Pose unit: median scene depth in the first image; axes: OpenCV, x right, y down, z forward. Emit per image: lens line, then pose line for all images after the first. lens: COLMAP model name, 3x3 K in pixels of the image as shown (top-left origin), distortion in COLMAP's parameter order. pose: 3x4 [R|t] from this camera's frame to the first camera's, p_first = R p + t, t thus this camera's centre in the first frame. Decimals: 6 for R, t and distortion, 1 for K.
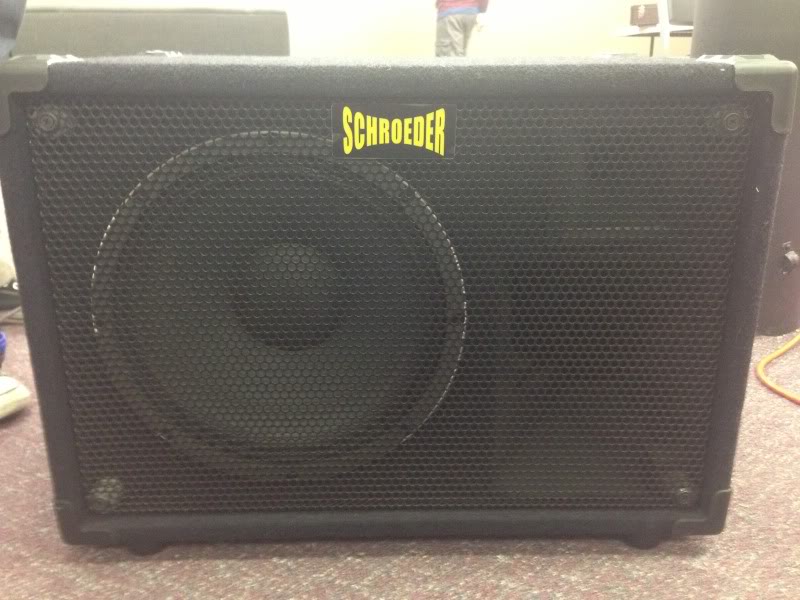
lens RADIAL K [[796.2, 0, 399.2], [0, 796.2, 300.1], [0, 0, 1]] dist [-0.101787, 0.000000]
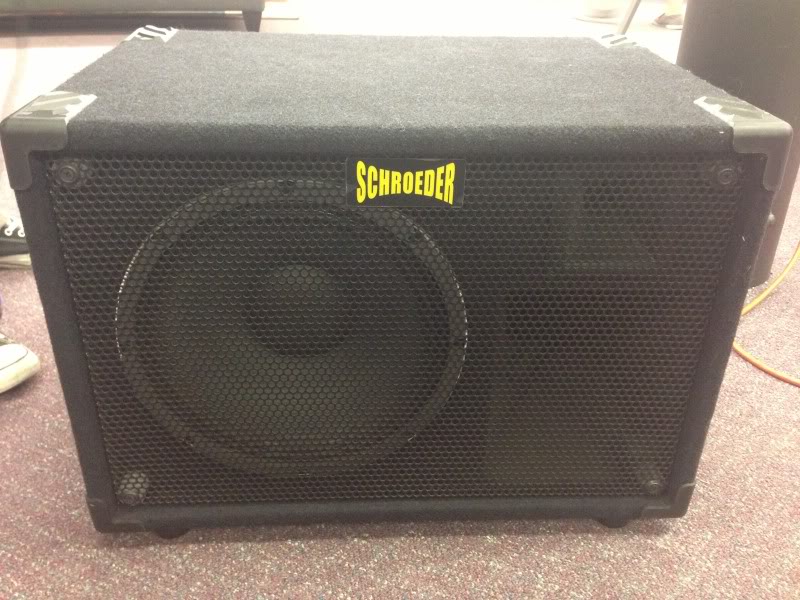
lens RADIAL K [[796.2, 0, 402.4], [0, 796.2, 298.8], [0, 0, 1]] dist [-0.101787, 0.000000]
pose [[0.999046, 0.005749, 0.043291, -0.049033], [-0.013598, 0.982965, 0.183290, -0.225422], [-0.041499, -0.183704, 0.982105, -0.047796]]
